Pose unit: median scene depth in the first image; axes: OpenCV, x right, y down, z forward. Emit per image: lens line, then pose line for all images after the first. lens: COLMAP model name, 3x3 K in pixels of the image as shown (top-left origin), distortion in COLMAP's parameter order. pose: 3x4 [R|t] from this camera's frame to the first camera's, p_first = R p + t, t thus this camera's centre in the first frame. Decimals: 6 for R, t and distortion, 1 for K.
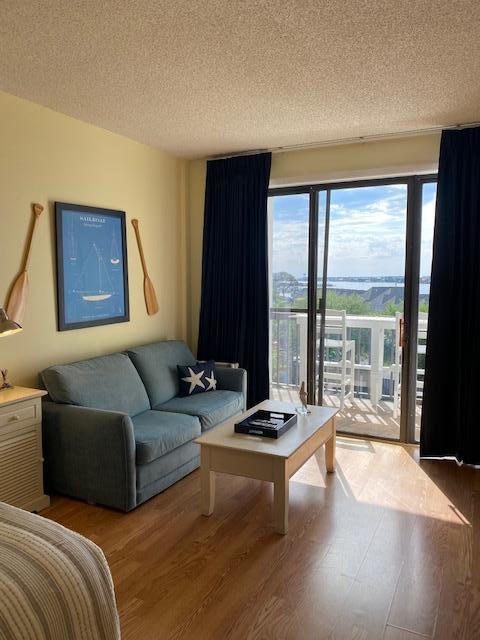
lens RADIAL K [[494.8, 0, 238.1], [0, 494.8, 323.5], [0, 0, 1]] dist [0.033515, -0.000453]
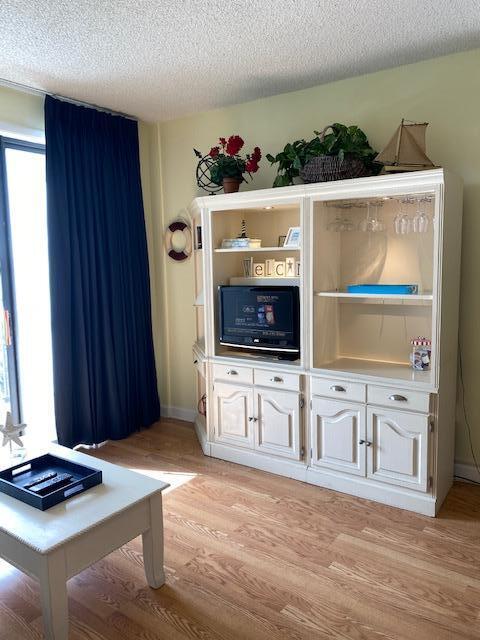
lens RADIAL K [[494.8, 0, 238.1], [0, 494.8, 323.5], [0, 0, 1]] dist [0.033515, -0.000453]
pose [[0.179049, -0.137858, 0.974134, -0.501137], [0.110631, 0.986676, 0.119299, -0.056882], [-0.977600, 0.086409, 0.191915, 0.569372]]
